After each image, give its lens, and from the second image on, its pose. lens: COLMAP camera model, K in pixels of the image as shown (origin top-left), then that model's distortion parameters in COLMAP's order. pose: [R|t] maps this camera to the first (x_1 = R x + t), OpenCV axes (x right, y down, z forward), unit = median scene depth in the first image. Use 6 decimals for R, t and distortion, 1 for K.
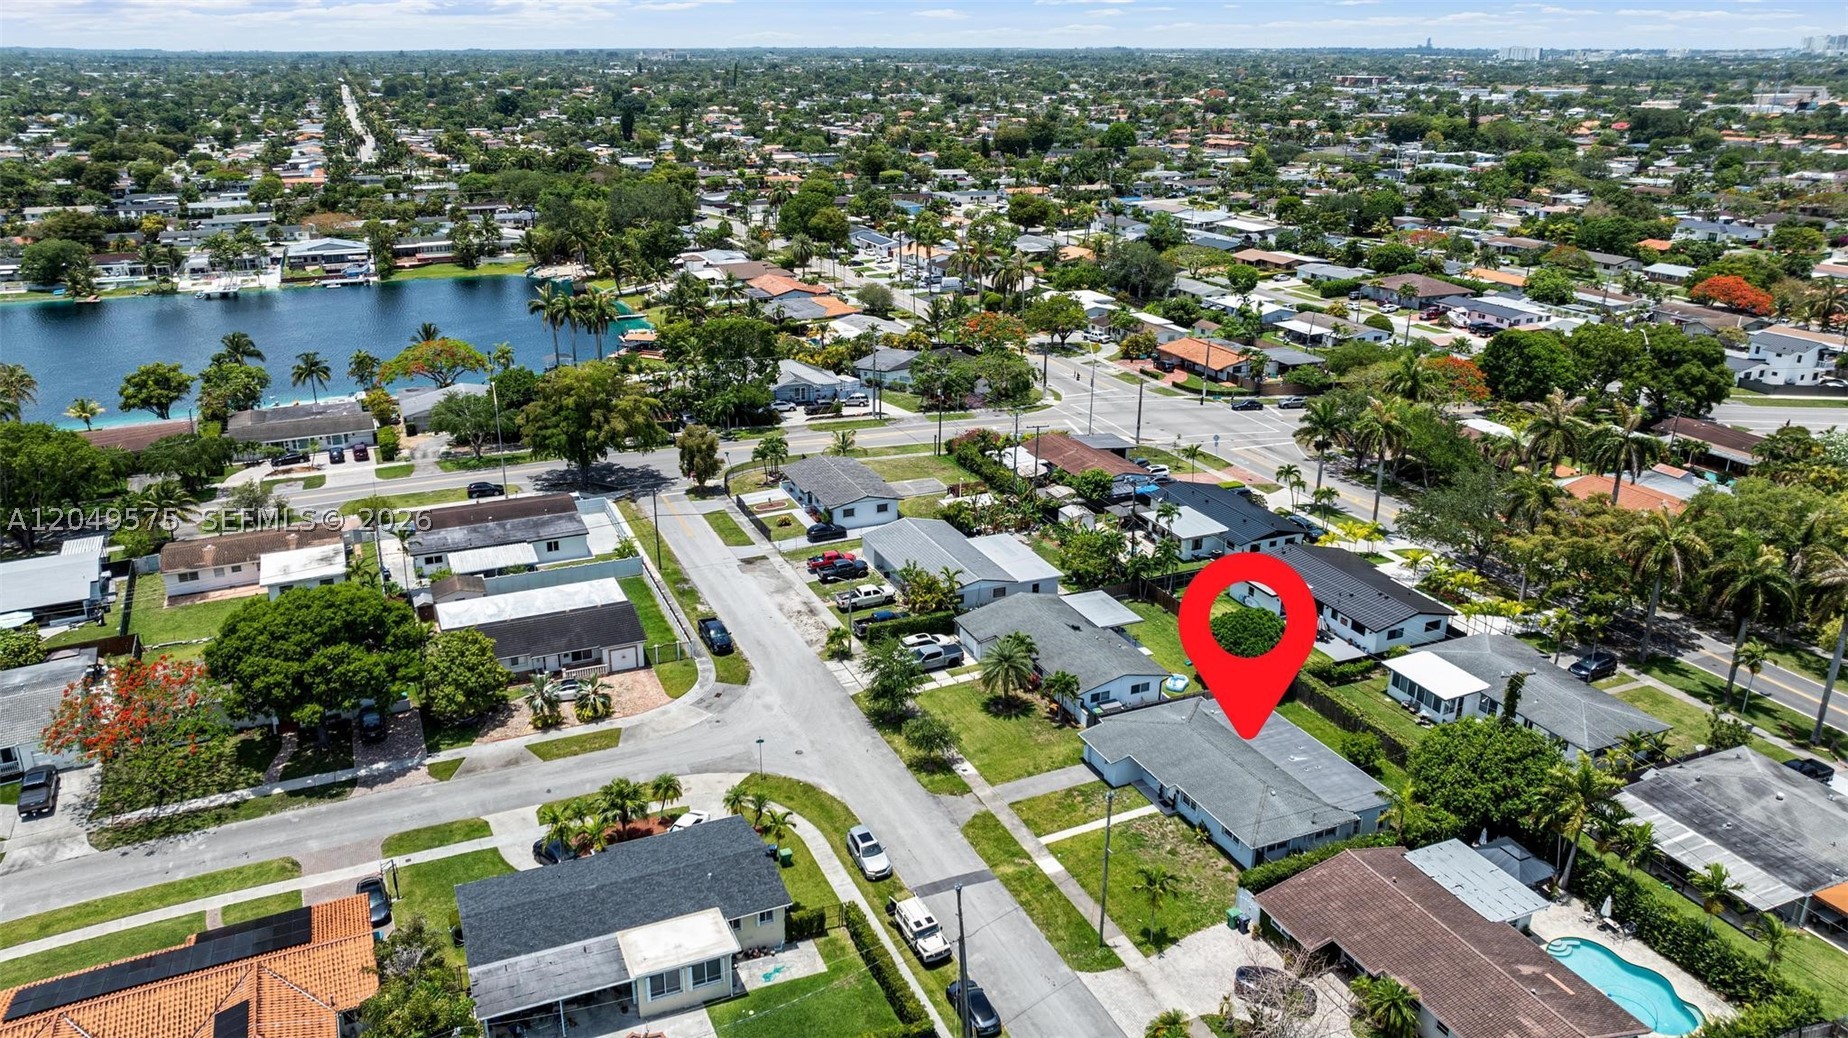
lens RADIAL K [[1295.8, 0, 908.3], [0, 1295.8, 530.9], [0, 0, 1]] dist [-0.027088, 0.001642]
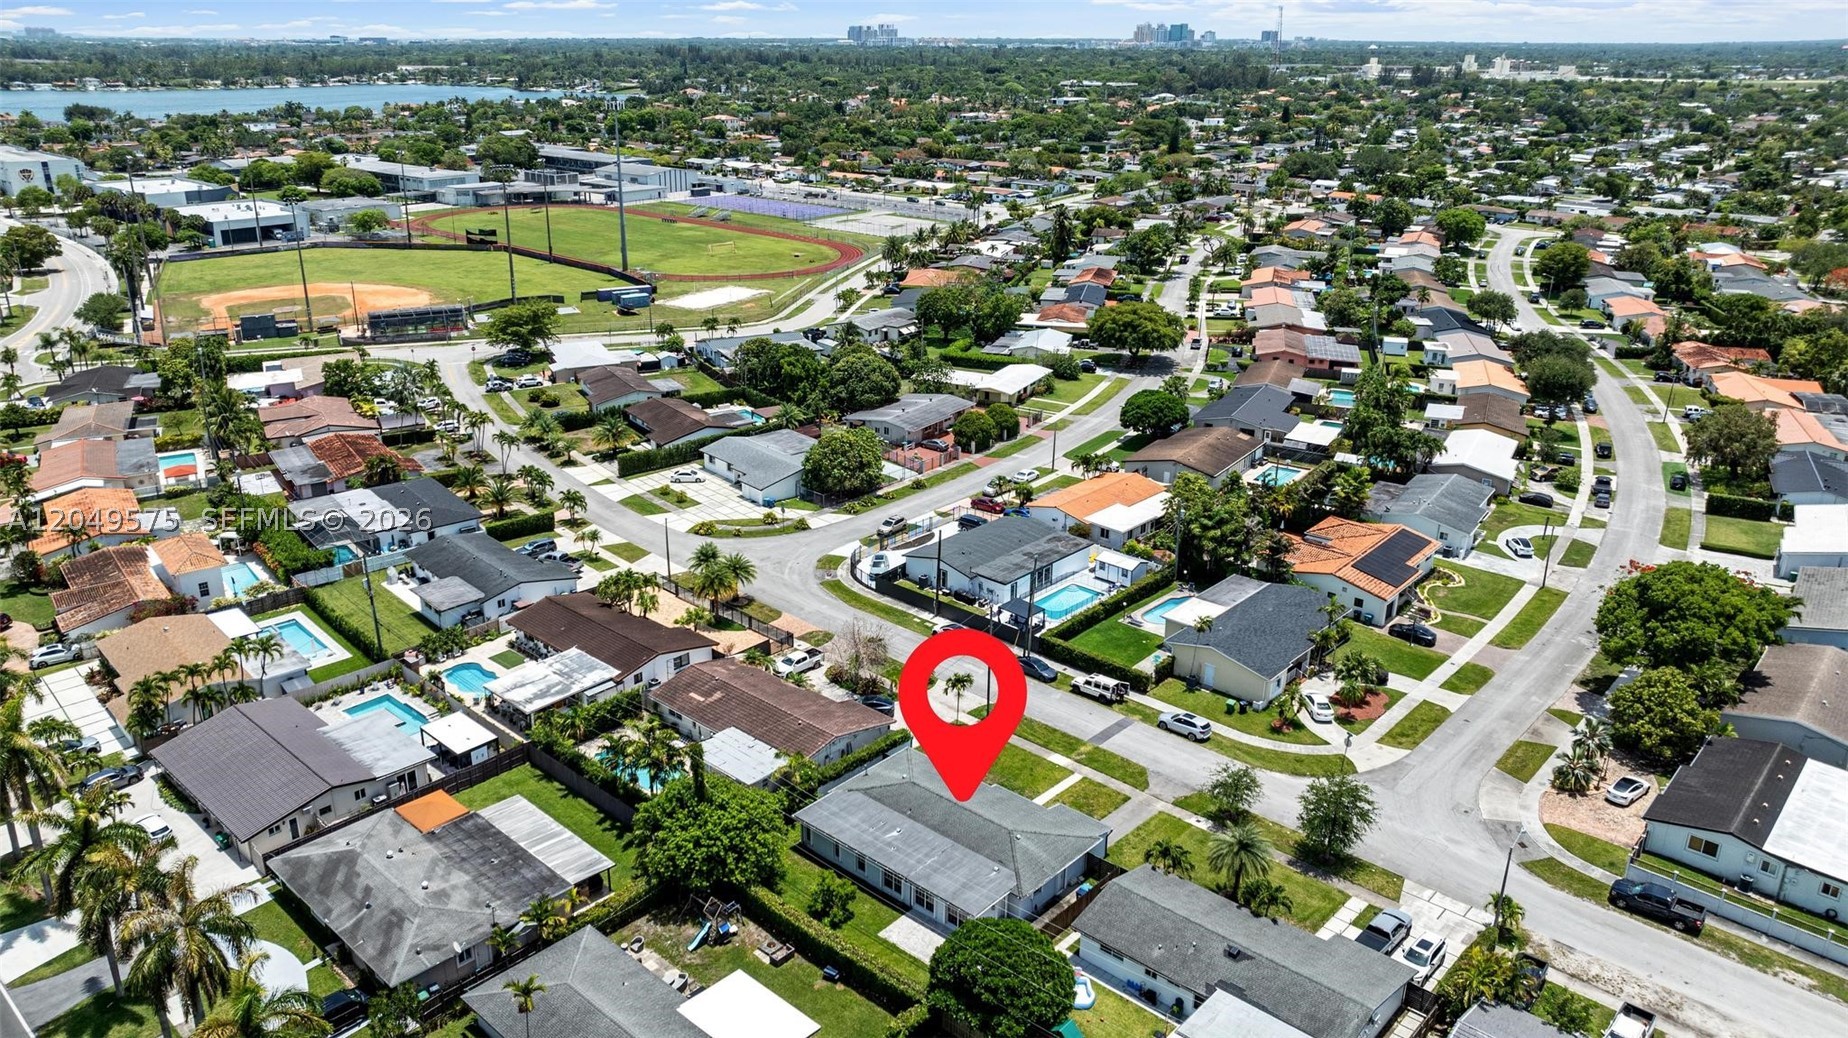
lens RADIAL K [[1295.8, 0, 908.3], [0, 1295.8, 530.9], [0, 0, 1]] dist [-0.027088, 0.001642]
pose [[-0.911443, 0.143944, -0.385425, 0.652754], [-0.150416, 0.755368, 0.637804, -0.639634], [0.382946, 0.639296, -0.666823, 1.553972]]
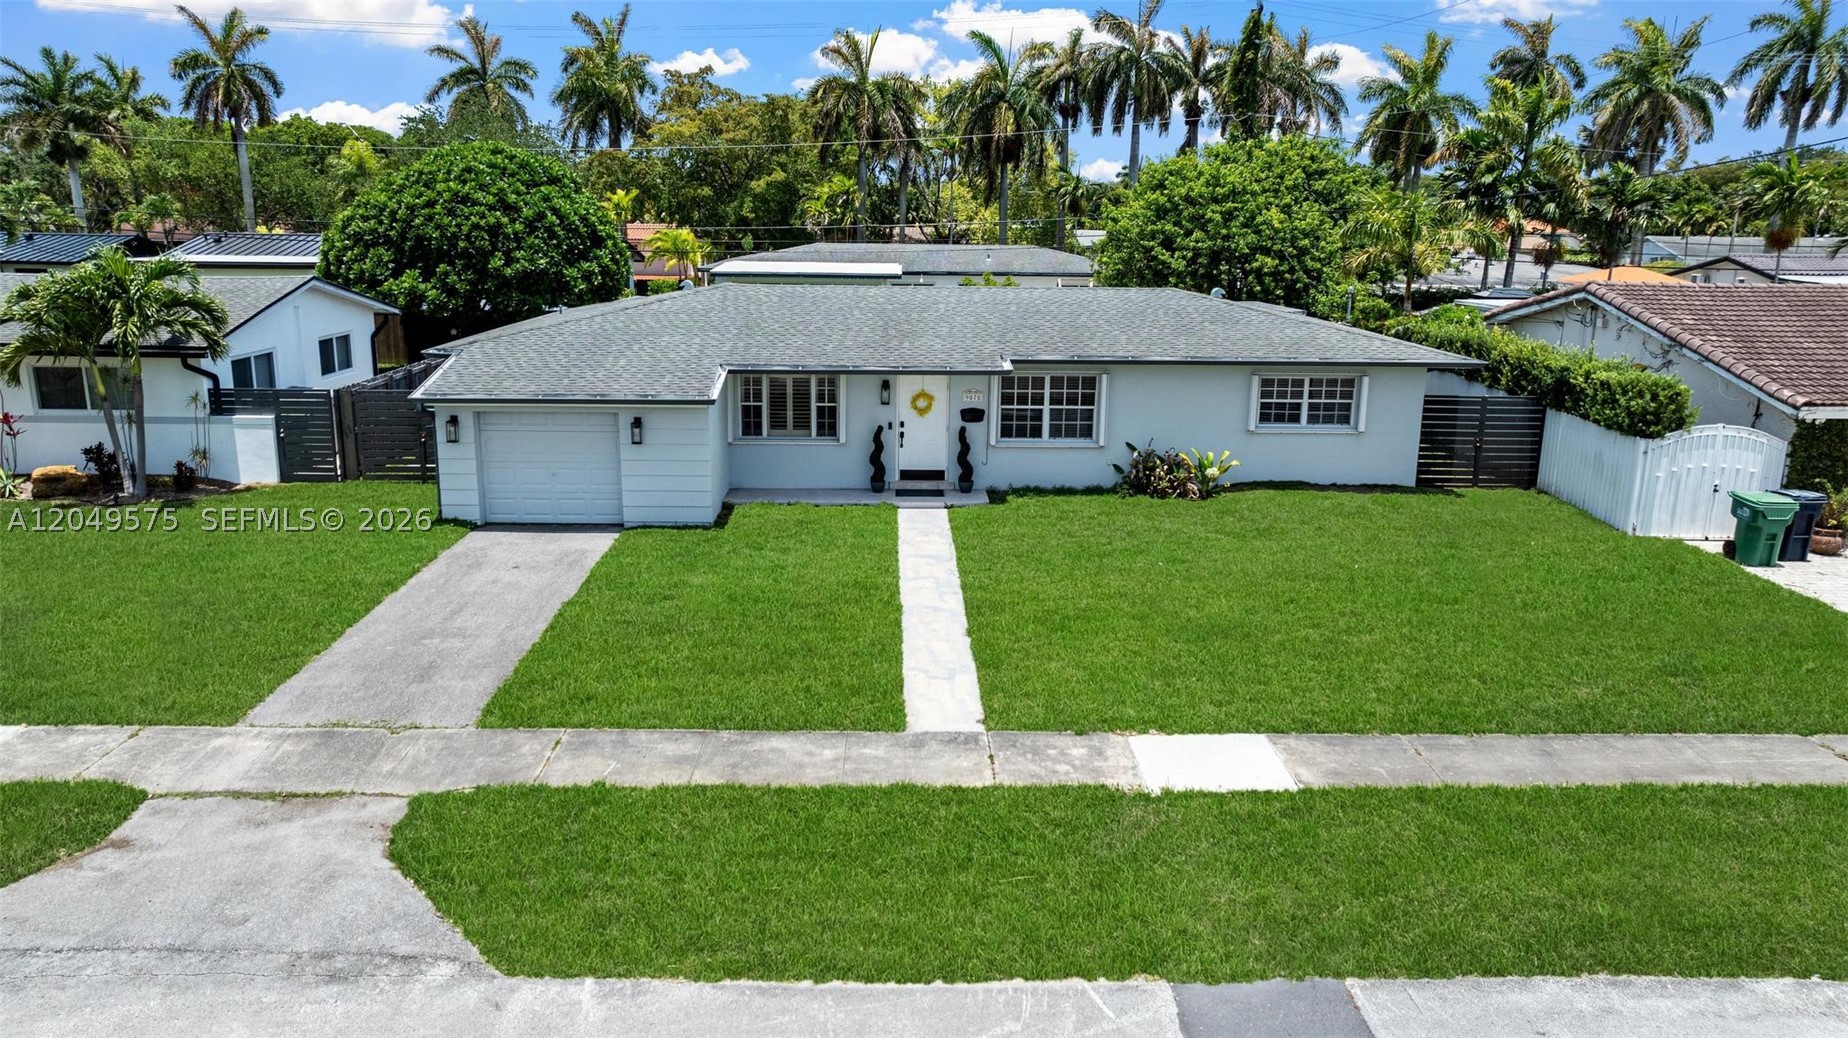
lens RADIAL K [[1313.4, 0, 918.8], [0, 1313.4, 514.2], [0, 0, 1]] dist [-0.059524, 0.079950]
pose [[0.380970, -0.206269, 0.901285, -0.032979], [0.318121, 0.944524, 0.081696, 0.197163], [-0.868137, 0.255594, 0.425453, 0.915711]]
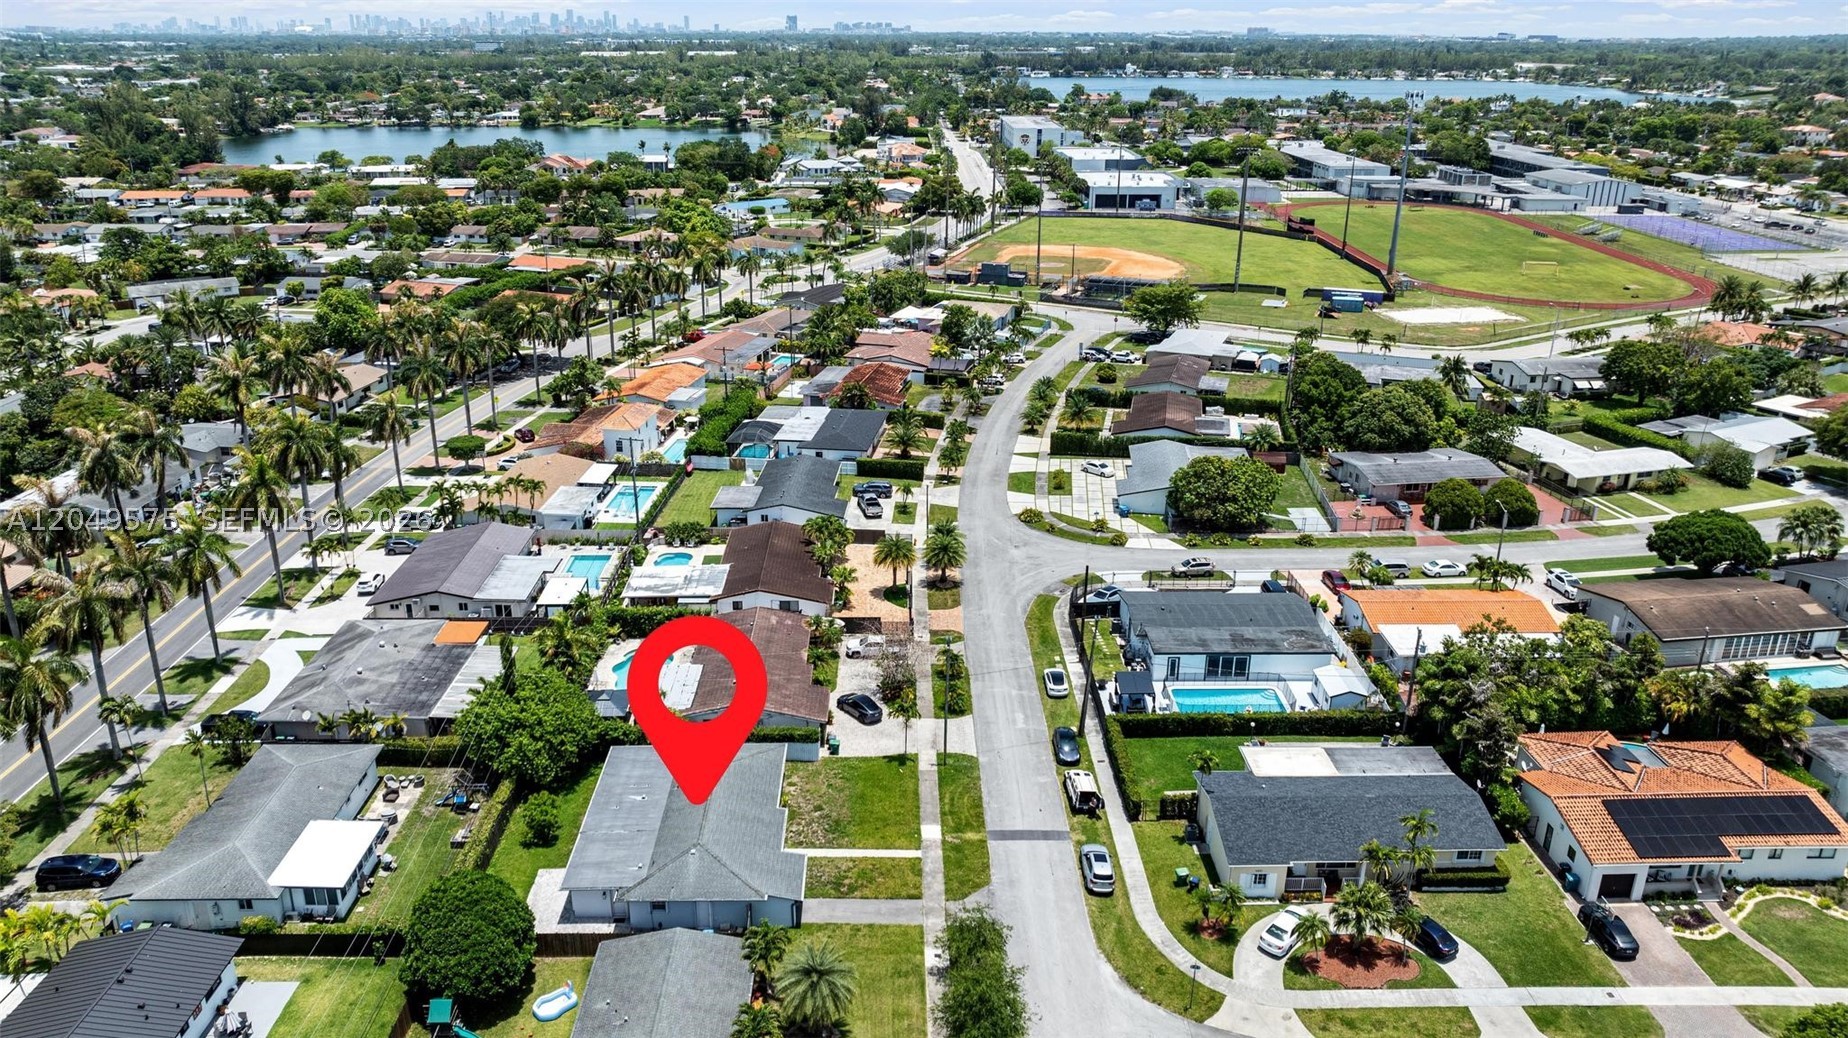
lens RADIAL K [[1295.8, 0, 908.3], [0, 1295.8, 530.9], [0, 0, 1]] dist [-0.027088, 0.001642]
pose [[-0.922073, -0.140999, 0.360416, -0.208664], [0.136806, 0.752398, 0.644346, -0.580561], [-0.362029, 0.643441, -0.674477, 1.490286]]
